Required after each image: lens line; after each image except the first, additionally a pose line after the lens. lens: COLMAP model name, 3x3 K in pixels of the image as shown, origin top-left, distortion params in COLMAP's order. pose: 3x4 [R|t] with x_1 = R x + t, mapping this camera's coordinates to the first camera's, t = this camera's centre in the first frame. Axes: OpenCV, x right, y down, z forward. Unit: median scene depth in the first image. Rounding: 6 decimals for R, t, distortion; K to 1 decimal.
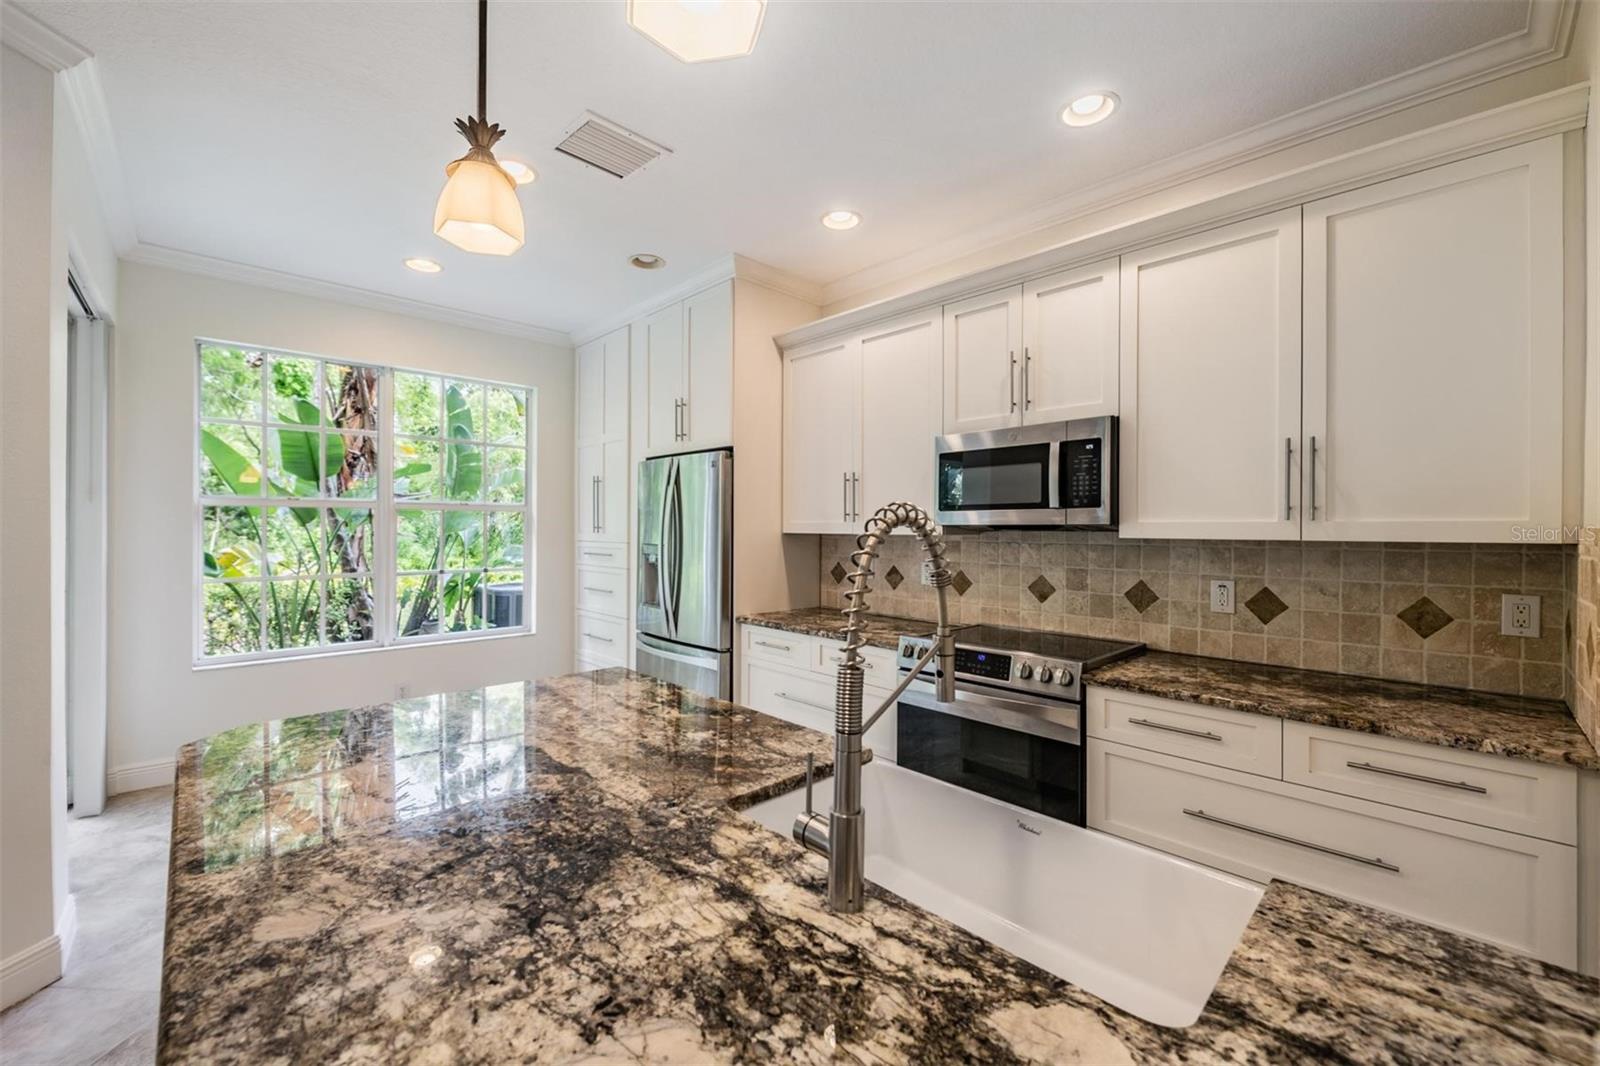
lens RADIAL K [[634.6, 0, 798.4], [0, 634.6, 533.6], [0, 0, 1]] dist [-0.005915, -0.003128]
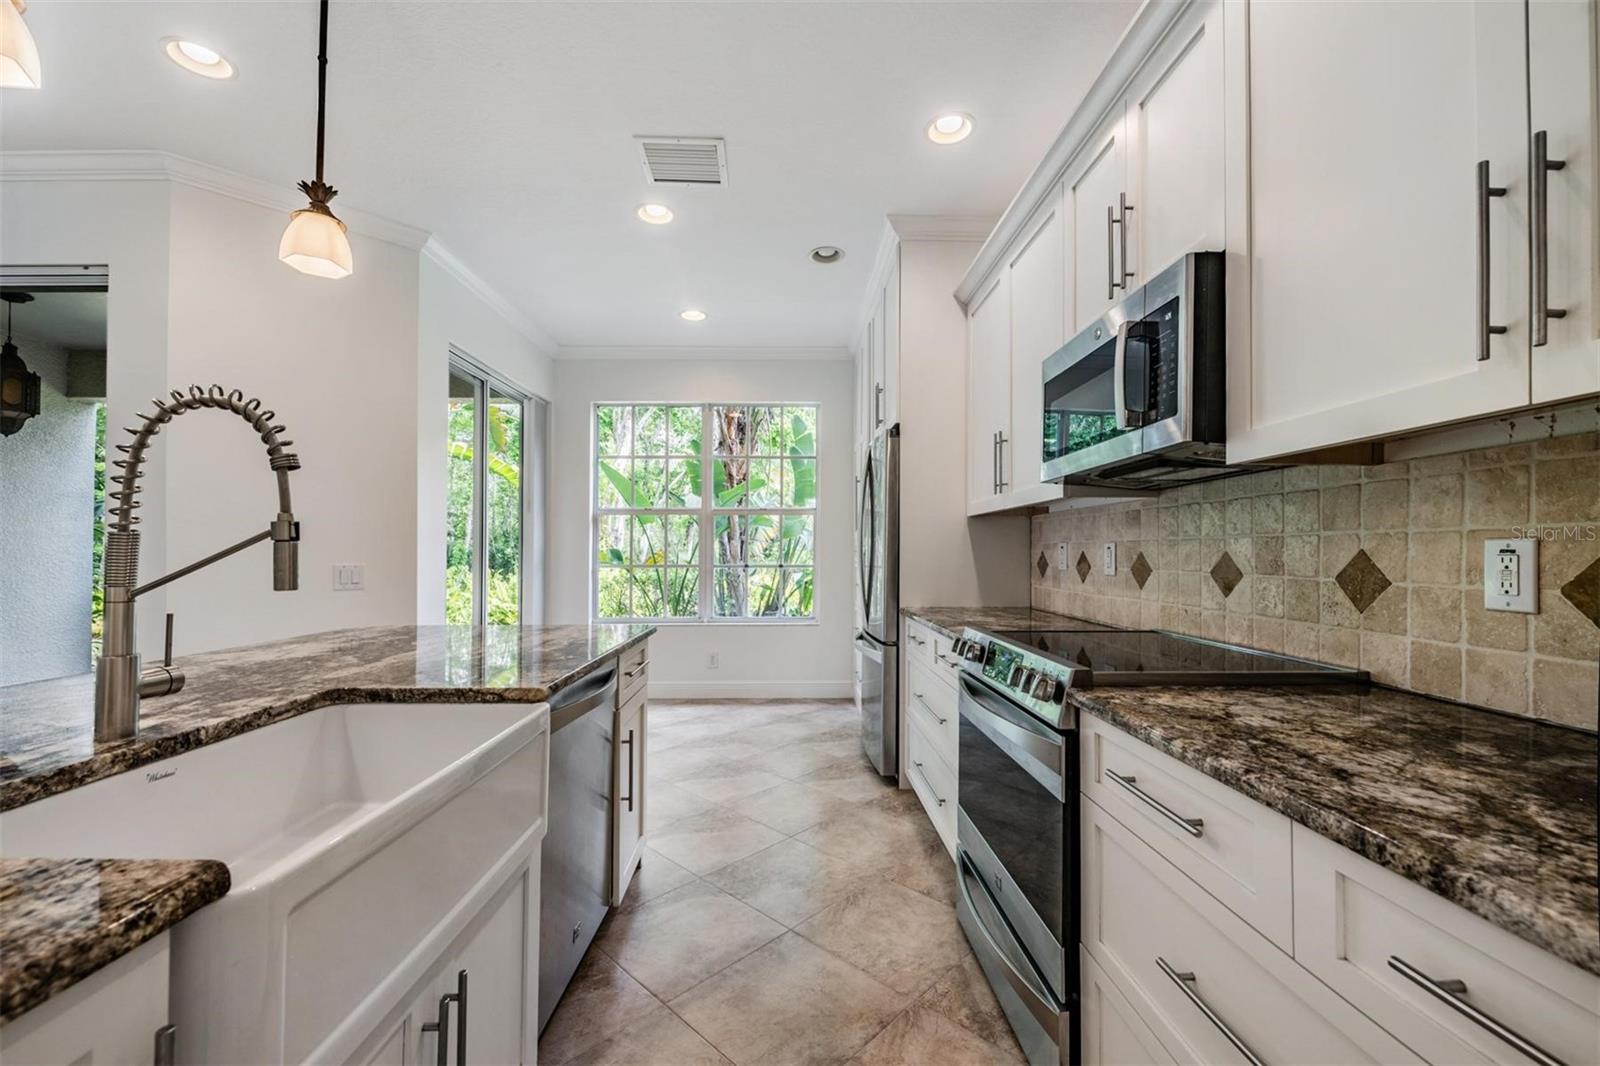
lens RADIAL K [[634.6, 0, 805.4], [0, 634.6, 557.9], [0, 0, 1]] dist [-0.005915, -0.003128]
pose [[0.740263, -0.004376, -0.672304, 0.520689], [0.003108, 0.999990, -0.003087, 0.075832], [0.672311, 0.000196, 0.740269, 0.294245]]
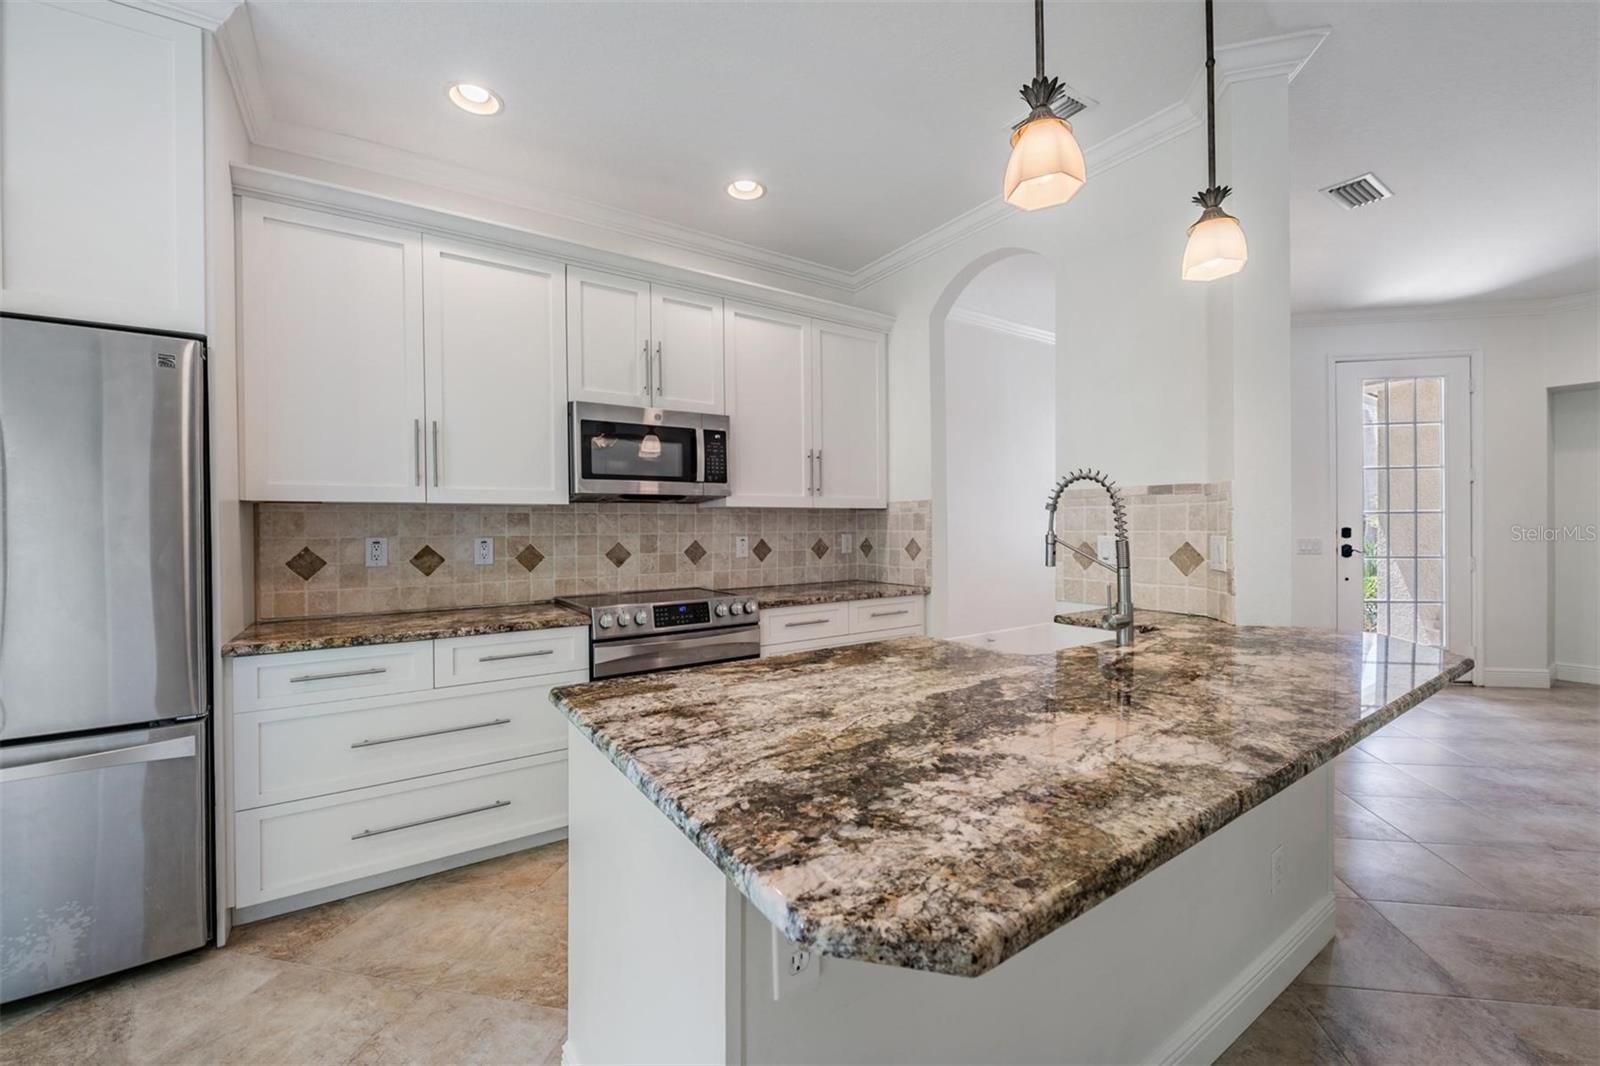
lens RADIAL K [[634.6, 0, 810.5], [0, 634.6, 536.1], [0, 0, 1]] dist [-0.005915, -0.003128]
pose [[0.161118, -0.025917, 0.986595, -0.695025], [0.015737, 0.999596, 0.023688, 0.035094], [-0.986810, 0.011709, 0.161461, 0.514667]]
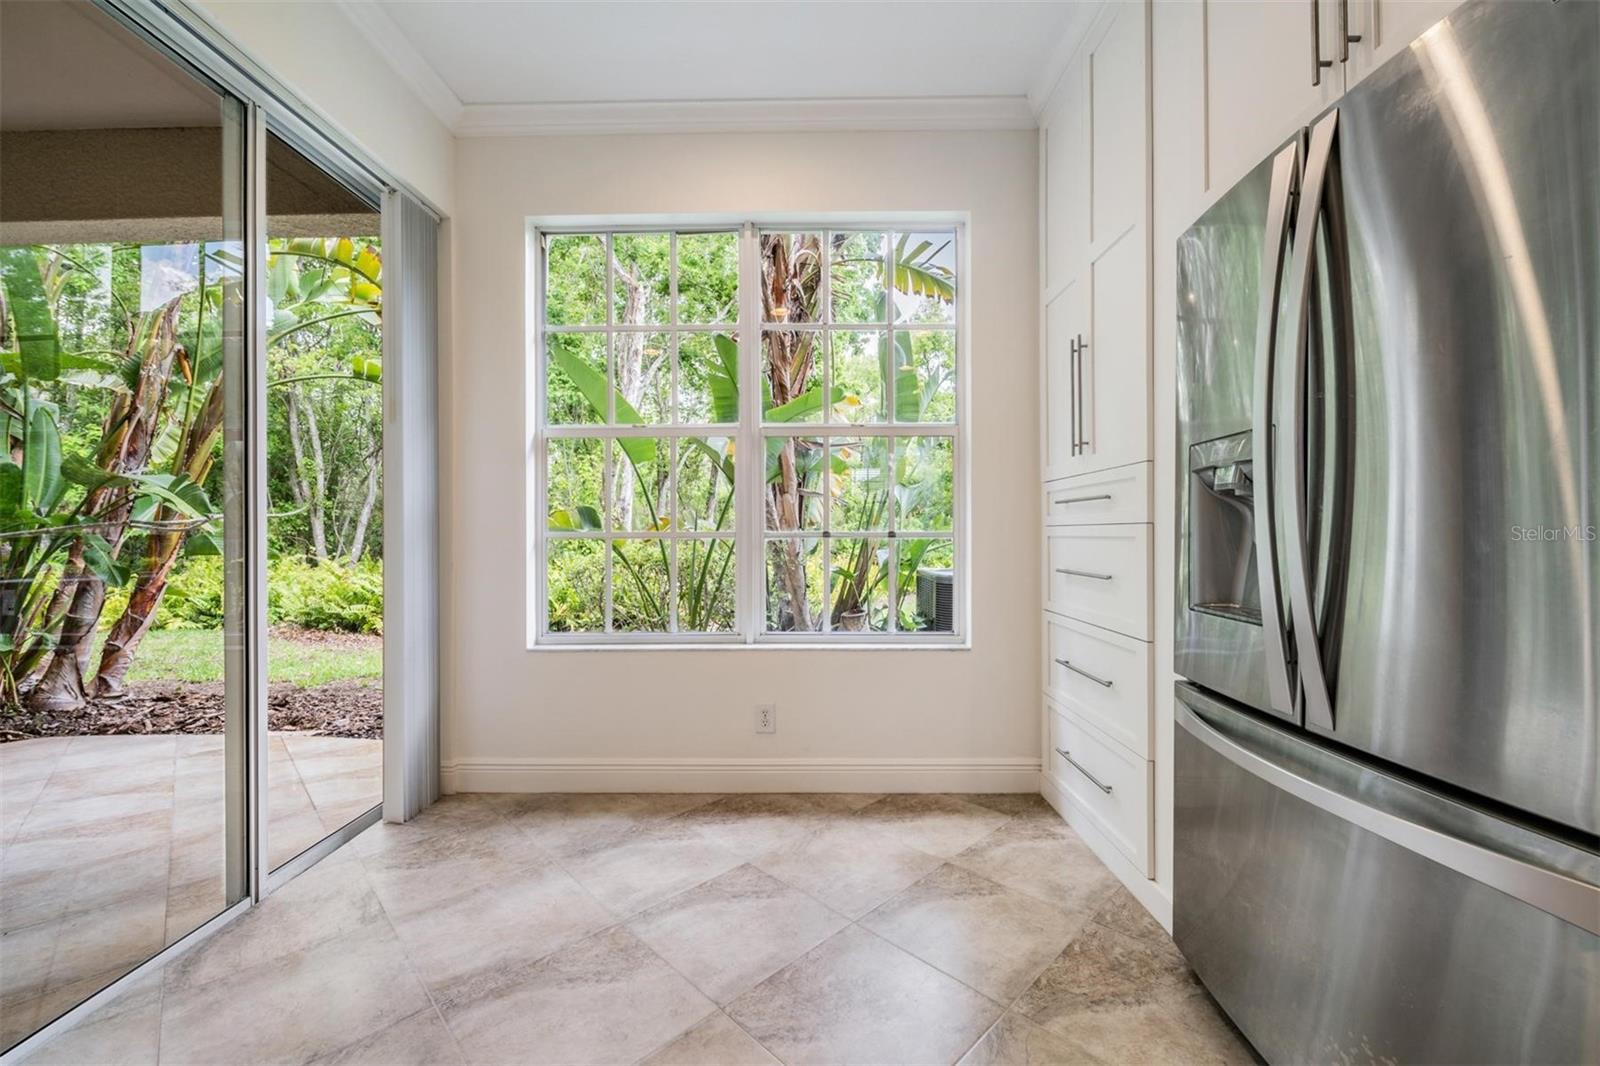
lens RADIAL K [[634.6, 0, 812.2], [0, 634.6, 531.8], [0, 0, 1]] dist [-0.005915, -0.003128]
pose [[0.740655, -0.007416, -0.671844, -0.241988], [0.002766, 0.999964, -0.007989, 0.099674], [0.671879, 0.004059, 0.740649, 0.839873]]
